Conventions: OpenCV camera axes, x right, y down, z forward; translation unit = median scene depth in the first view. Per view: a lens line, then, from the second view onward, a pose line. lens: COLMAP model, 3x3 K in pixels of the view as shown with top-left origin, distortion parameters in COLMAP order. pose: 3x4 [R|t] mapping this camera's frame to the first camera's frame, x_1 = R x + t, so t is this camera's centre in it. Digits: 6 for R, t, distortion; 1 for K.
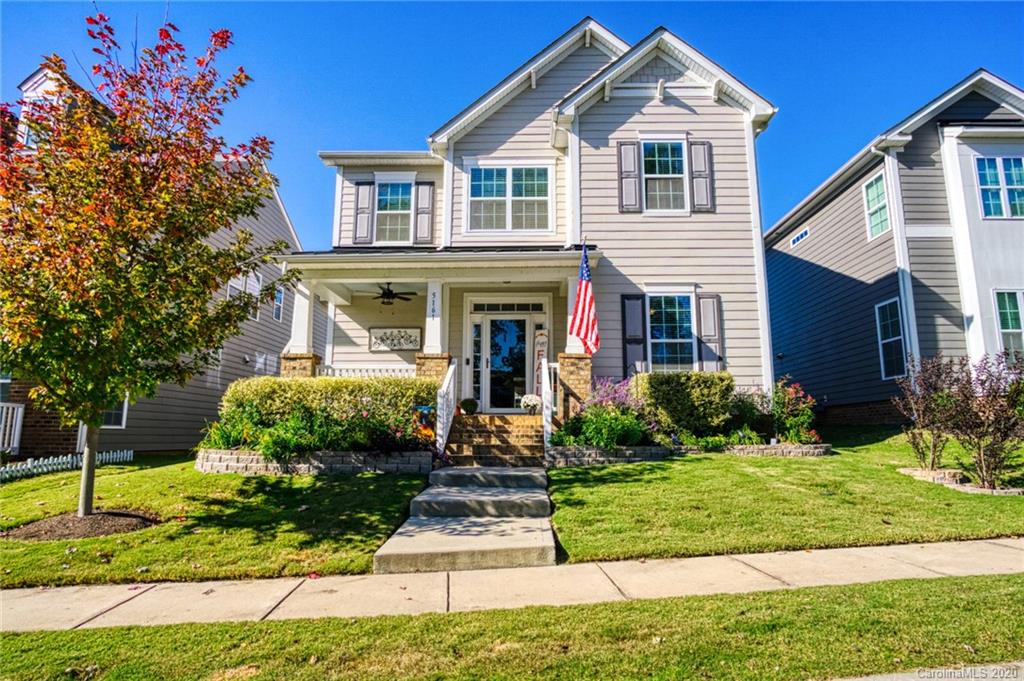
lens RADIAL K [[546.8, 0, 514.7], [0, 546.8, 338.8], [0, 0, 1]] dist [-0.029991, 0.008956]
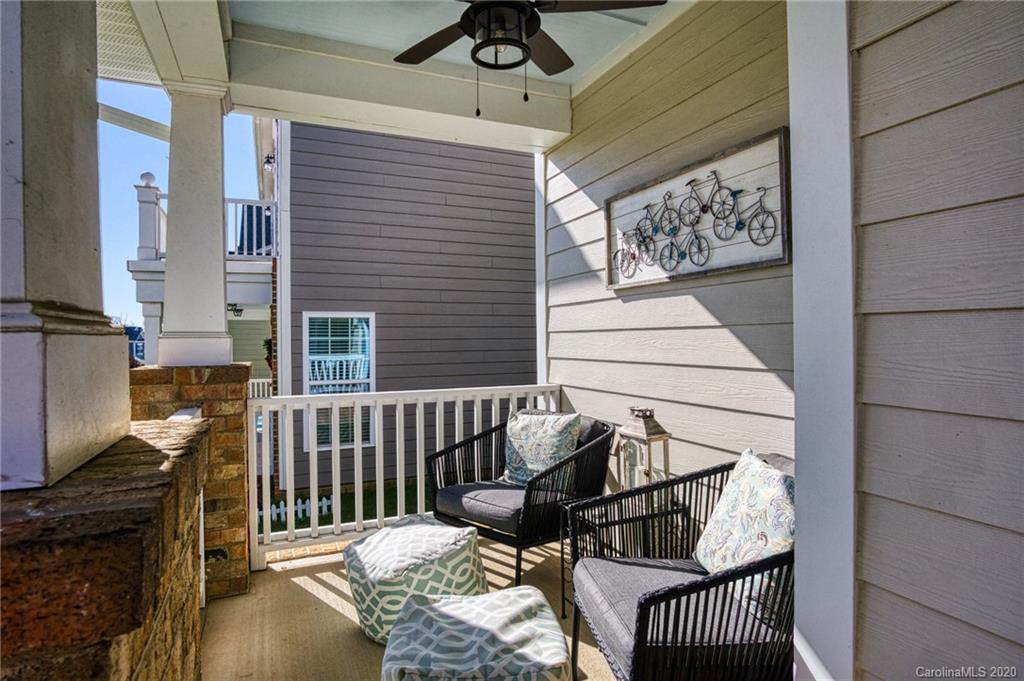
lens RADIAL K [[546.8, 0, 510.6], [0, 546.8, 336.8], [0, 0, 1]] dist [-0.029991, 0.008956]
pose [[0.426227, -0.005672, -0.904599, -0.069598], [0.163136, 0.984067, 0.070696, 0.021158], [0.889785, -0.177705, 0.420361, 1.029780]]
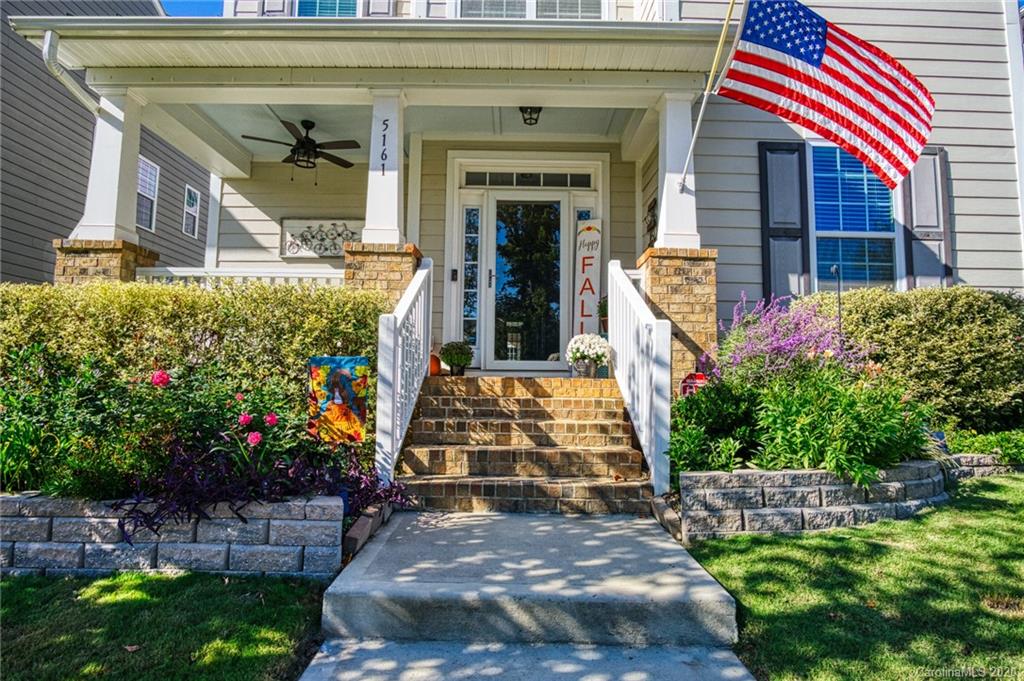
lens RADIAL K [[546.8, 0, 515.2], [0, 546.8, 341.1], [0, 0, 1]] dist [-0.029991, 0.008956]
pose [[0.999364, 0.013598, 0.032975, -0.047537], [-0.016699, 0.995274, 0.095664, 0.061060], [-0.031519, -0.096154, 0.994867, 0.506204]]
